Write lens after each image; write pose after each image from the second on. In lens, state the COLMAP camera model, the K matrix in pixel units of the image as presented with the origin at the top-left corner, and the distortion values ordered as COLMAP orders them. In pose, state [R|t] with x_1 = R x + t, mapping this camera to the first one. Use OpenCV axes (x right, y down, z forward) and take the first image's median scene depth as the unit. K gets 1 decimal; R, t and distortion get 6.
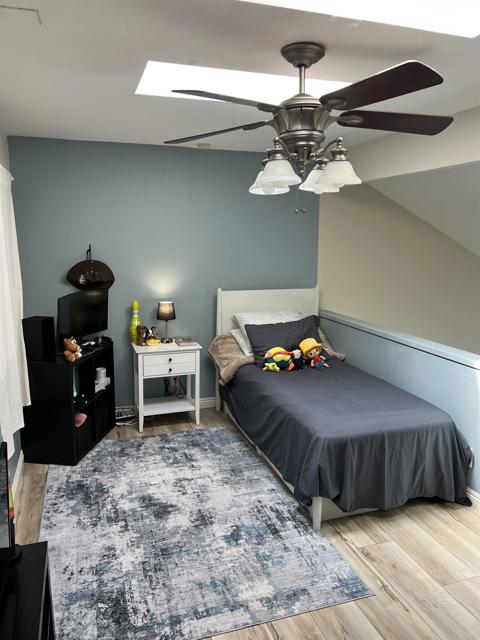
lens RADIAL K [[471.5, 0, 239.6], [0, 471.5, 316.3], [0, 0, 1]] dist [0.014069, -0.031541]
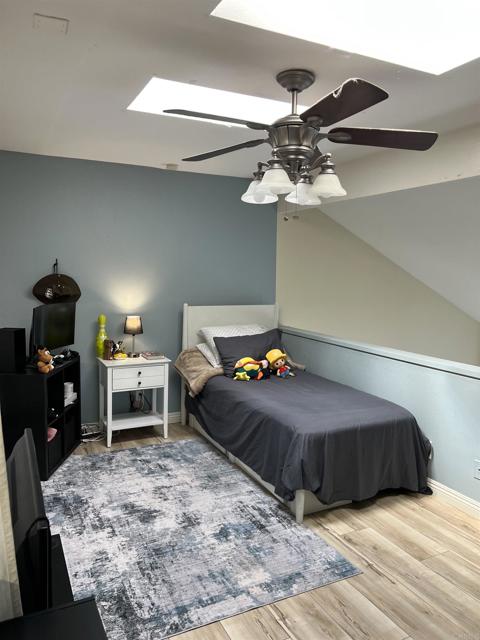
lens RADIAL K [[471.5, 0, 240.1], [0, 471.5, 320.2], [0, 0, 1]] dist [0.014069, -0.031541]
pose [[0.989619, -0.005183, 0.143622, -0.114939], [0.013567, 0.998256, -0.057456, 0.058889], [-0.143073, 0.058808, 0.987963, -0.046956]]
